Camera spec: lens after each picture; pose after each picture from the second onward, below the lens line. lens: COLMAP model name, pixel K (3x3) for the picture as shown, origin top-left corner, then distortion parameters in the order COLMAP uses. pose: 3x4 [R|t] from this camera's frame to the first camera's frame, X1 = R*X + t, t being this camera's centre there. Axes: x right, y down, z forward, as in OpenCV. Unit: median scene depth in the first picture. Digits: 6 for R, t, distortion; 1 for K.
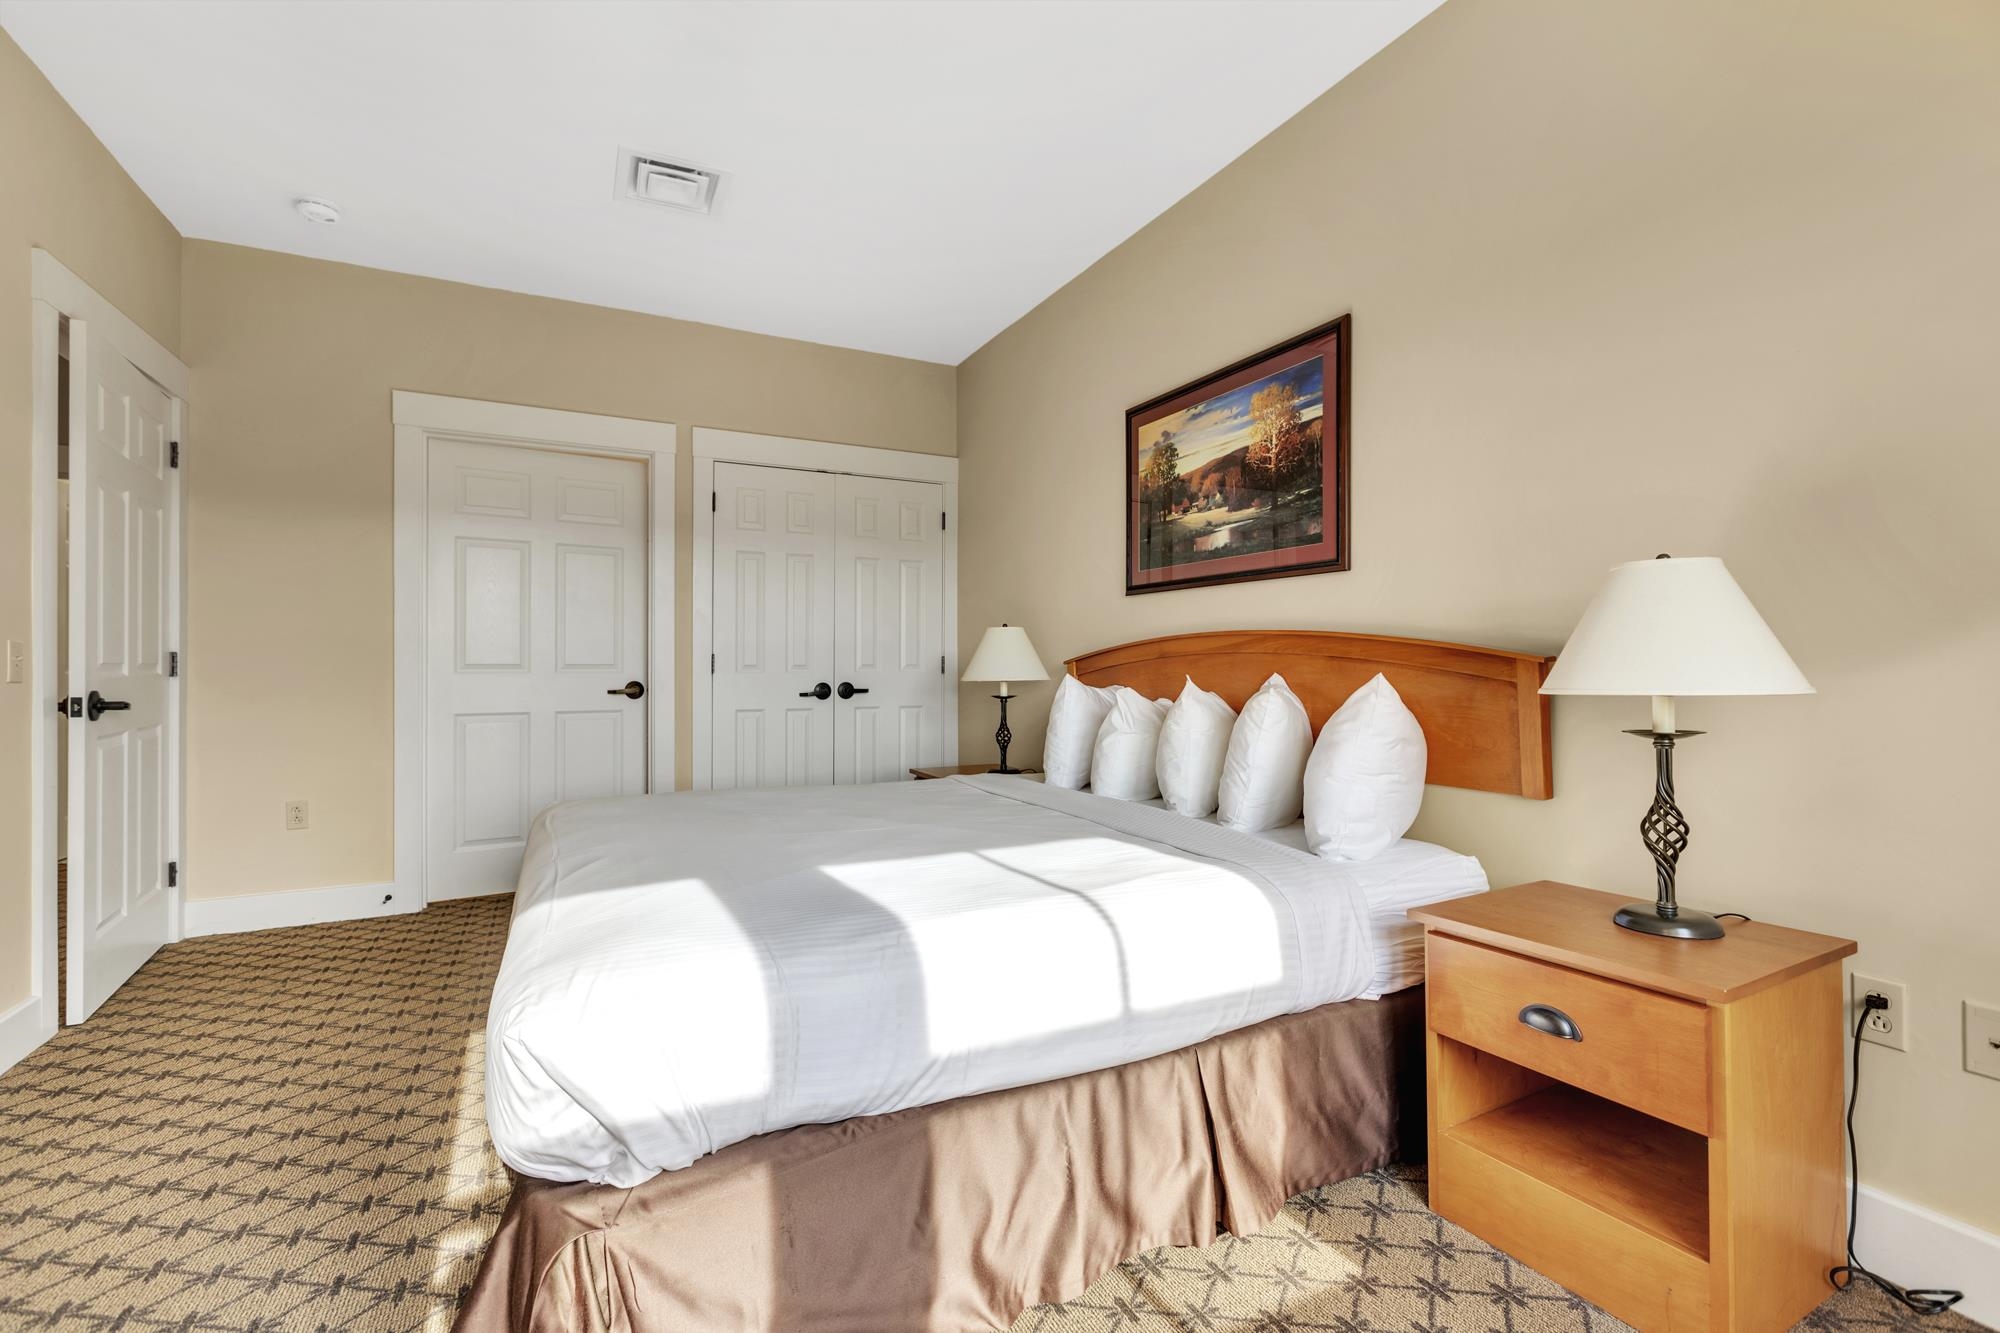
lens RADIAL K [[889.1, 0, 996.1], [0, 889.1, 658.4], [0, 0, 1]] dist [0.000244, -0.000092]
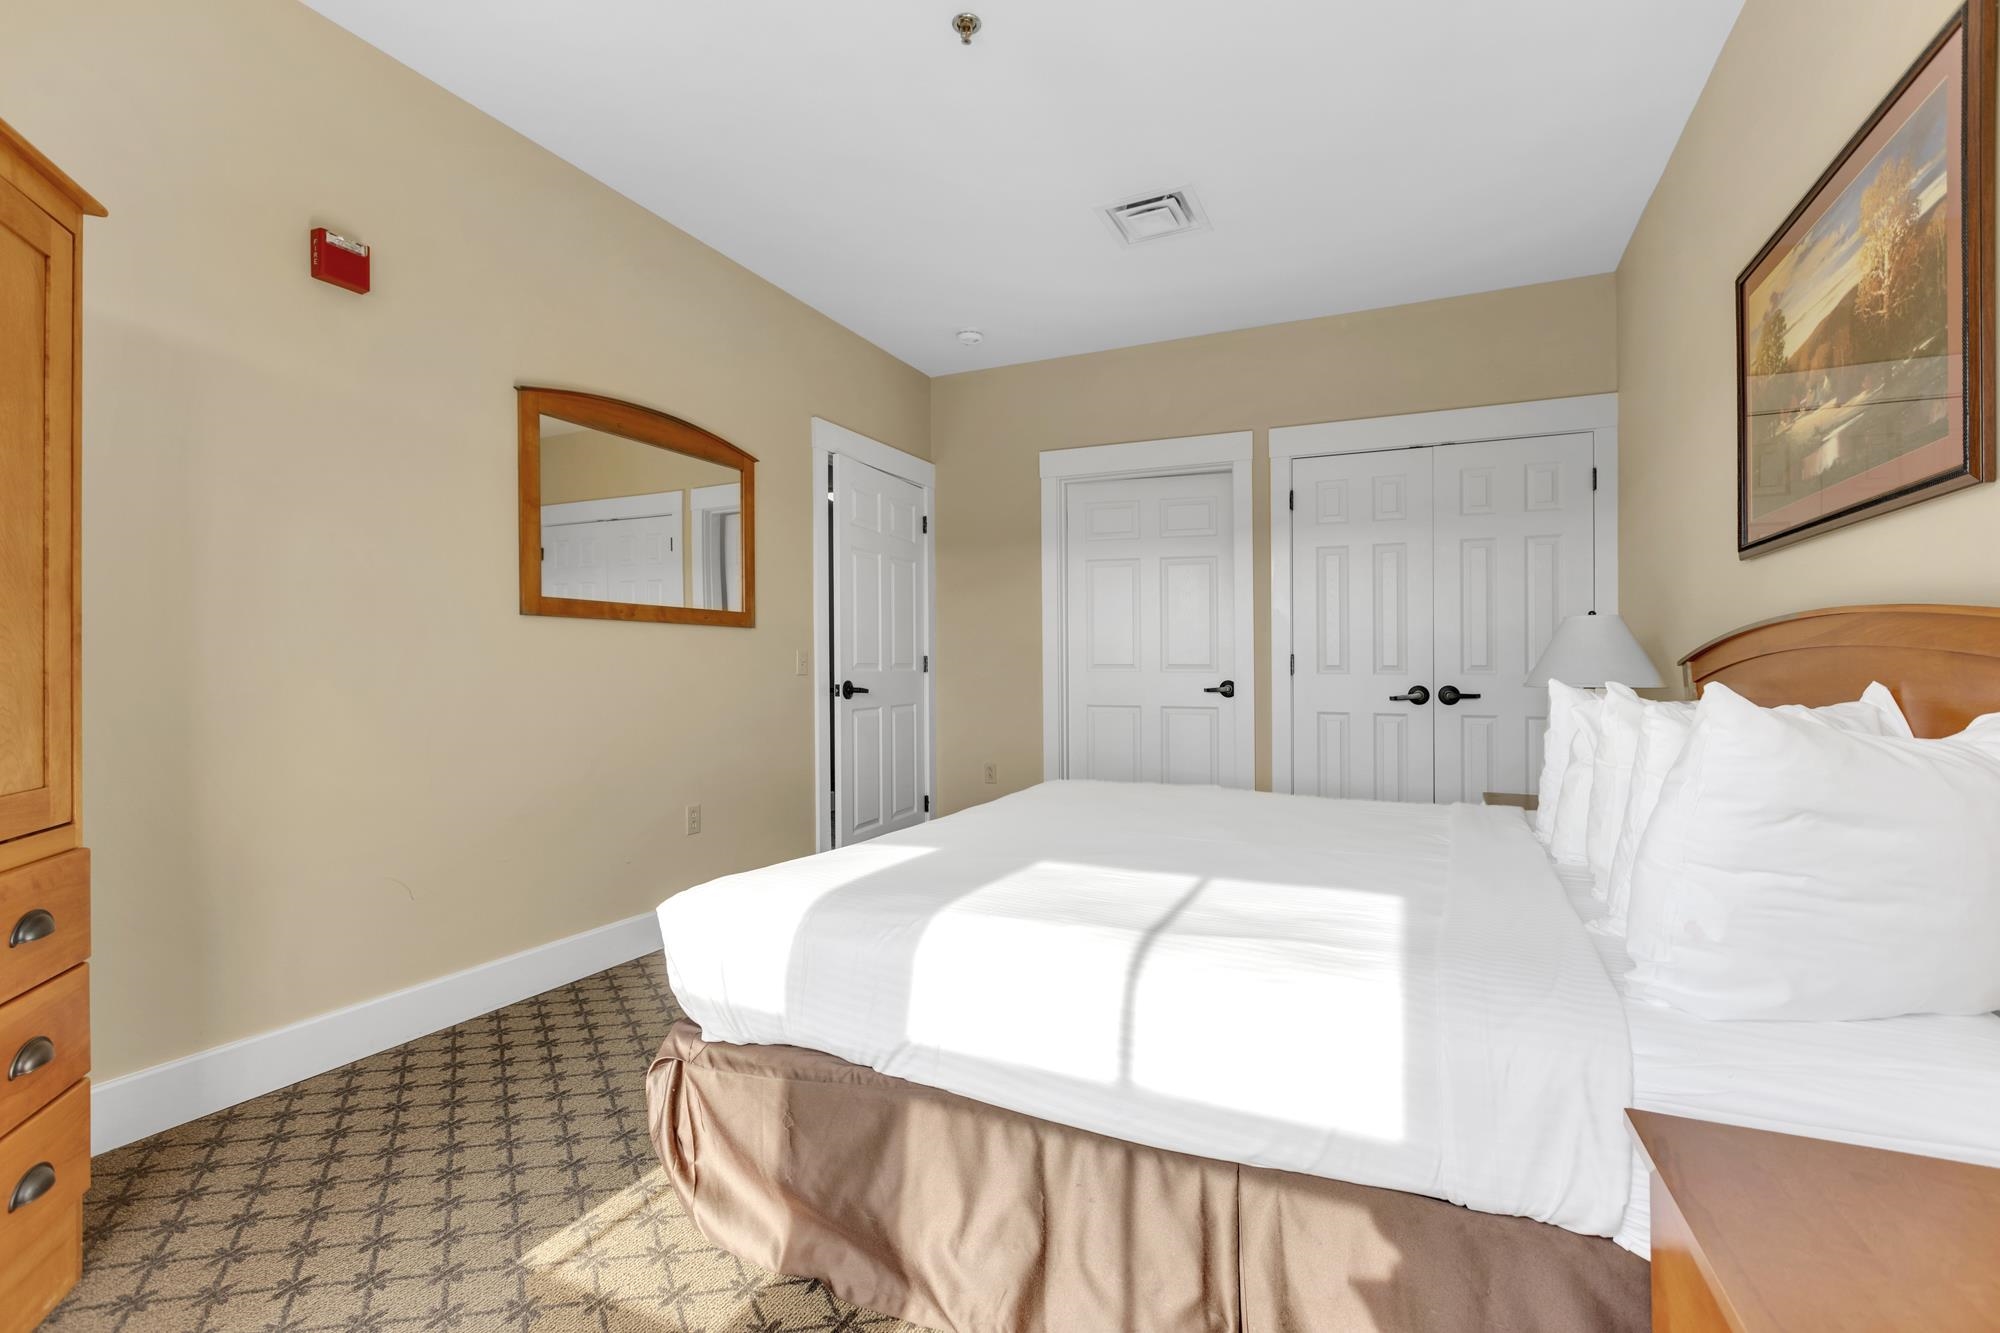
lens RADIAL K [[882.8, 0, 1000.3], [0, 882.8, 661.2], [0, 0, 1]] dist [-0.002165, -0.000384]
pose [[0.613090, -0.001510, -0.790011, 0.379490], [0.003948, 0.999992, 0.001152, 0.000379], [0.790003, -0.003825, 0.613091, 0.208888]]
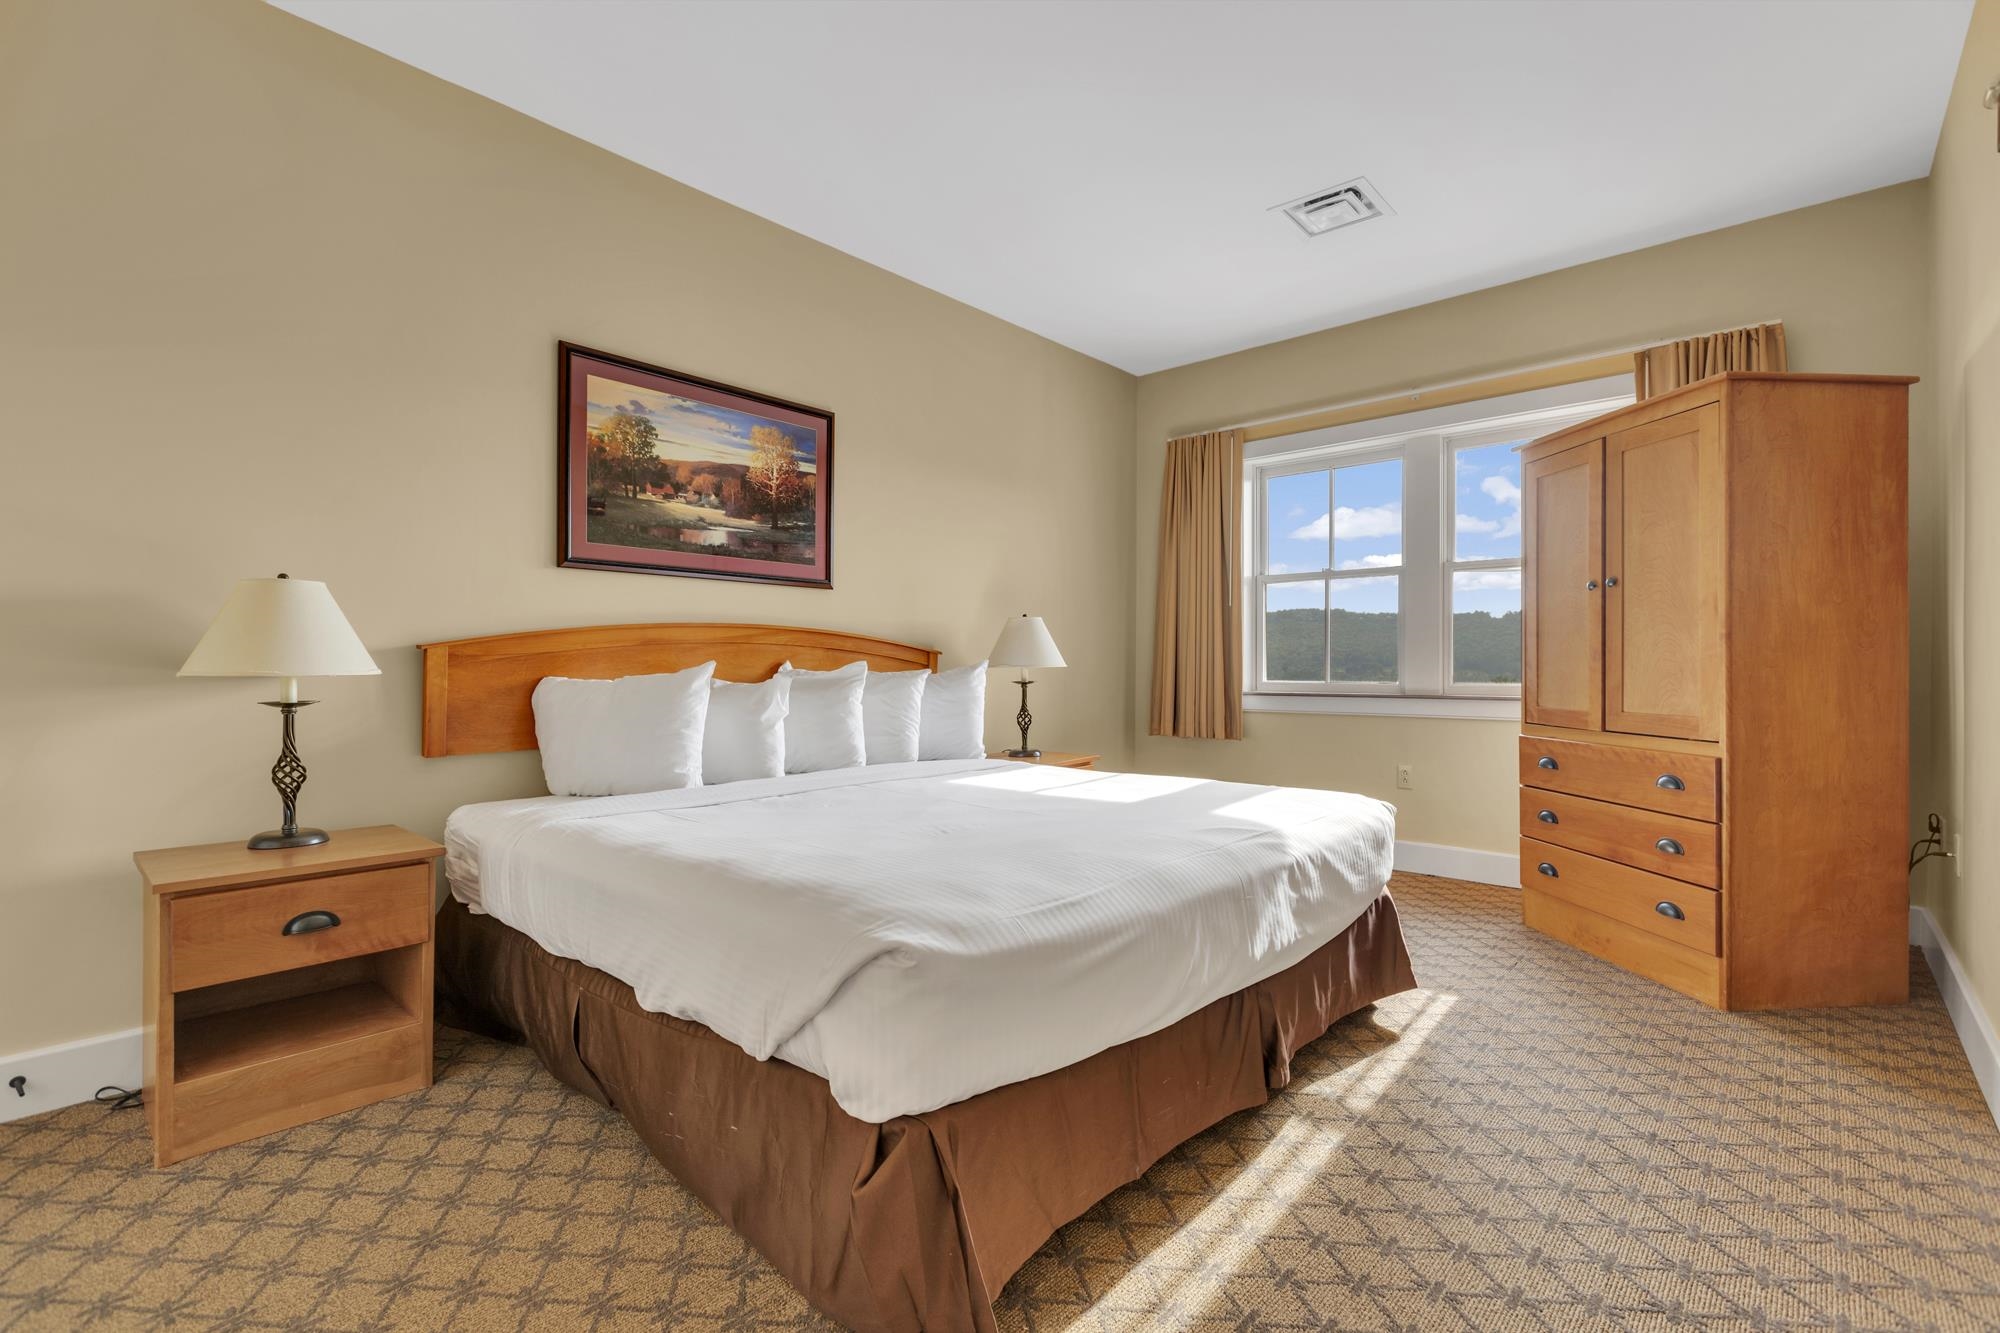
lens RADIAL K [[887.6, 0, 999.4], [0, 887.6, 665.3], [0, 0, 1]] dist [0.001128, -0.000853]
pose [[-0.359960, 0.000638, 0.932967, -0.893888], [-0.005965, 0.999978, -0.002985, 0.023441], [-0.932949, -0.006639, -0.359948, 1.073956]]
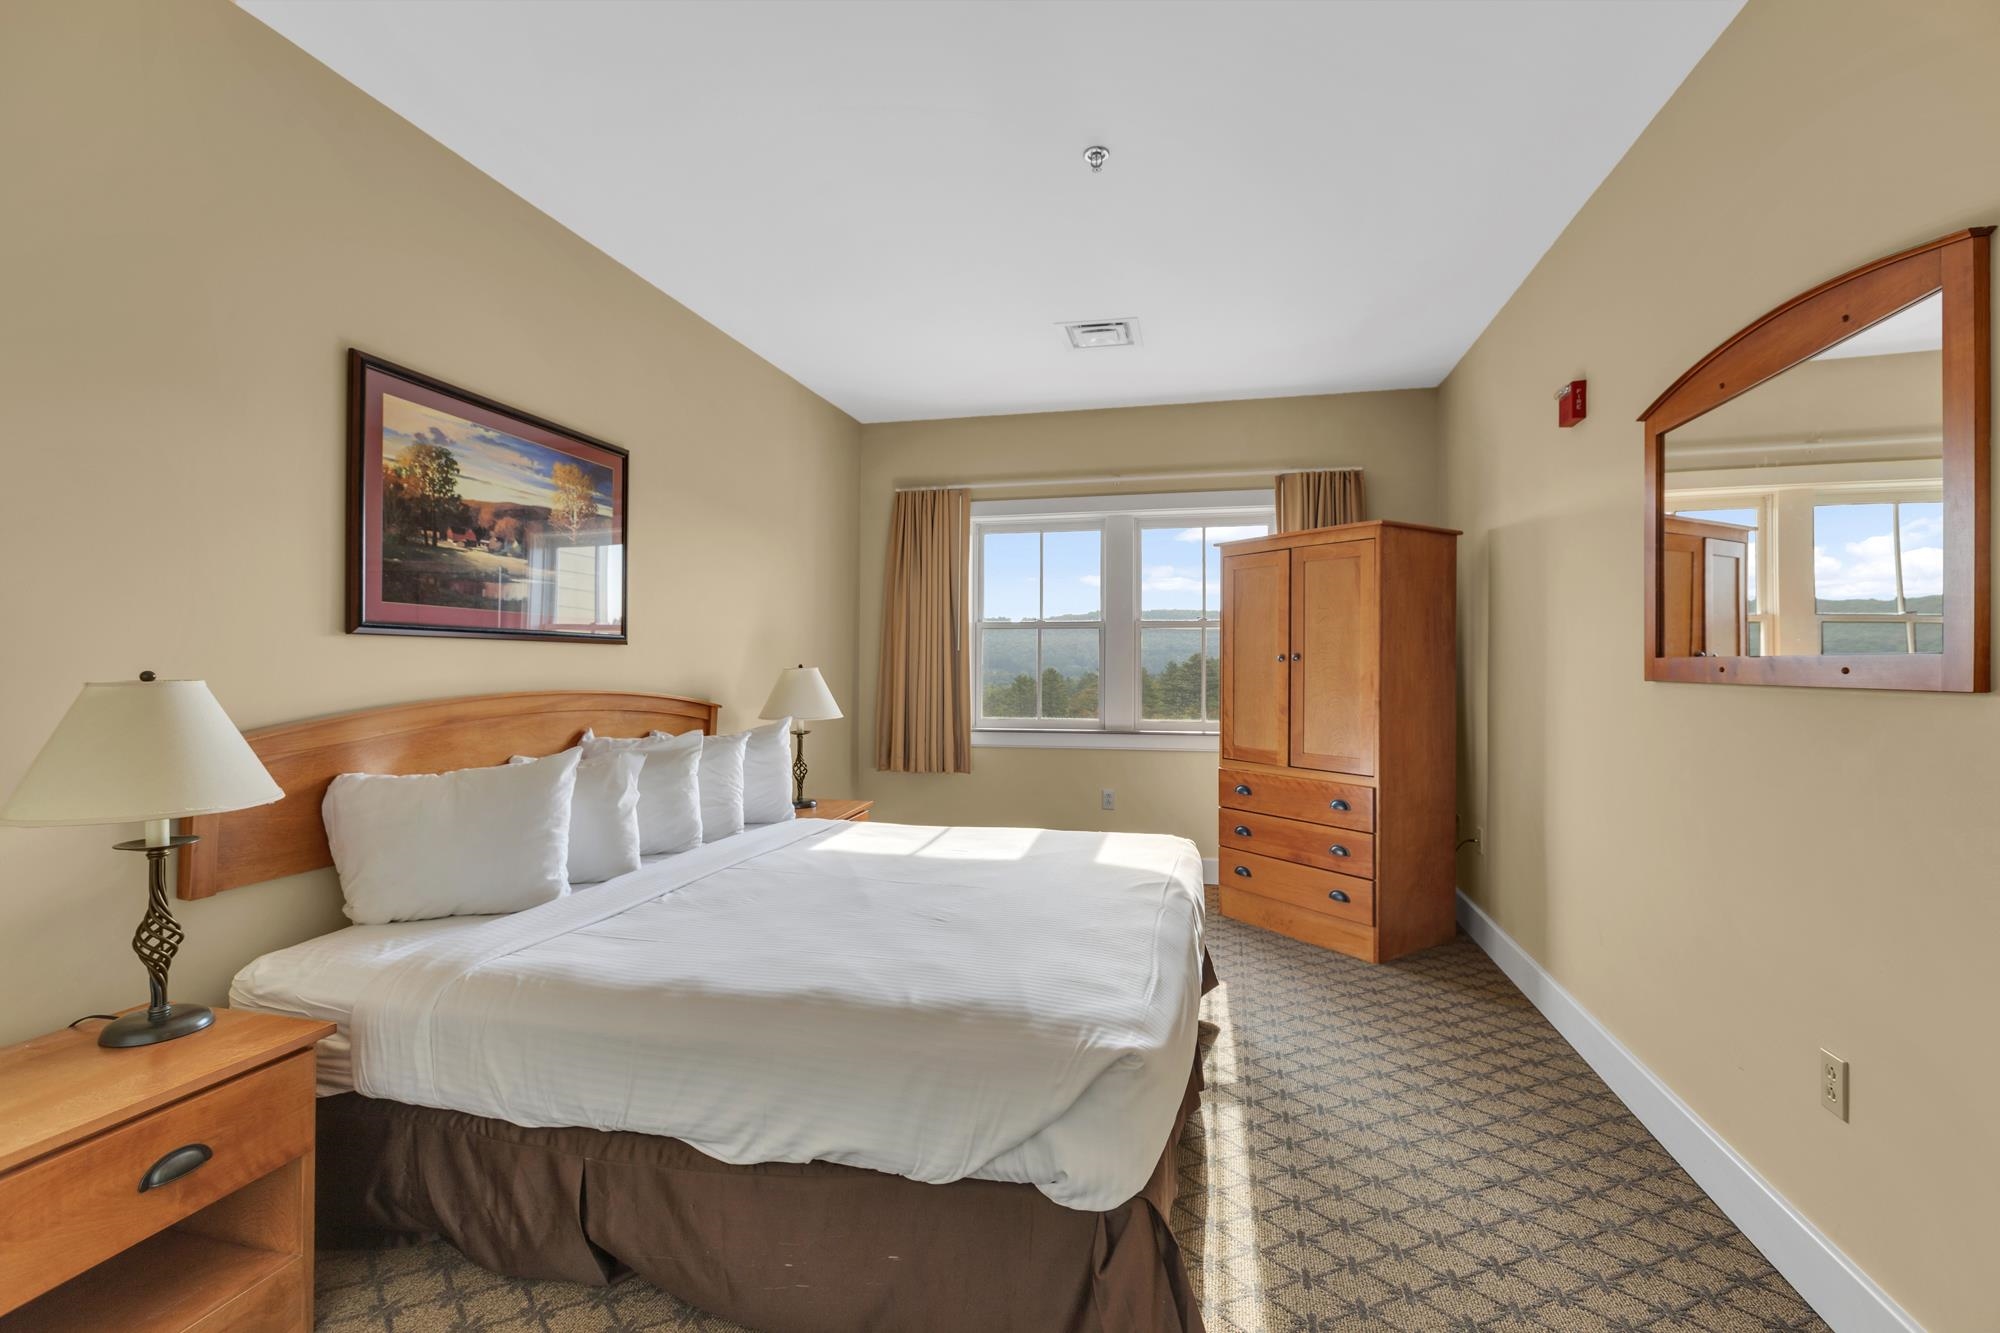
lens RADIAL K [[885.6, 0, 999.0], [0, 885.6, 664.7], [0, 0, 1]] dist [-0.001127, -0.000116]
pose [[-0.759104, -0.001342, 0.650968, -0.744817], [-0.005668, 0.999974, -0.004548, -0.055938], [-0.650945, -0.007142, -0.759092, 1.387486]]
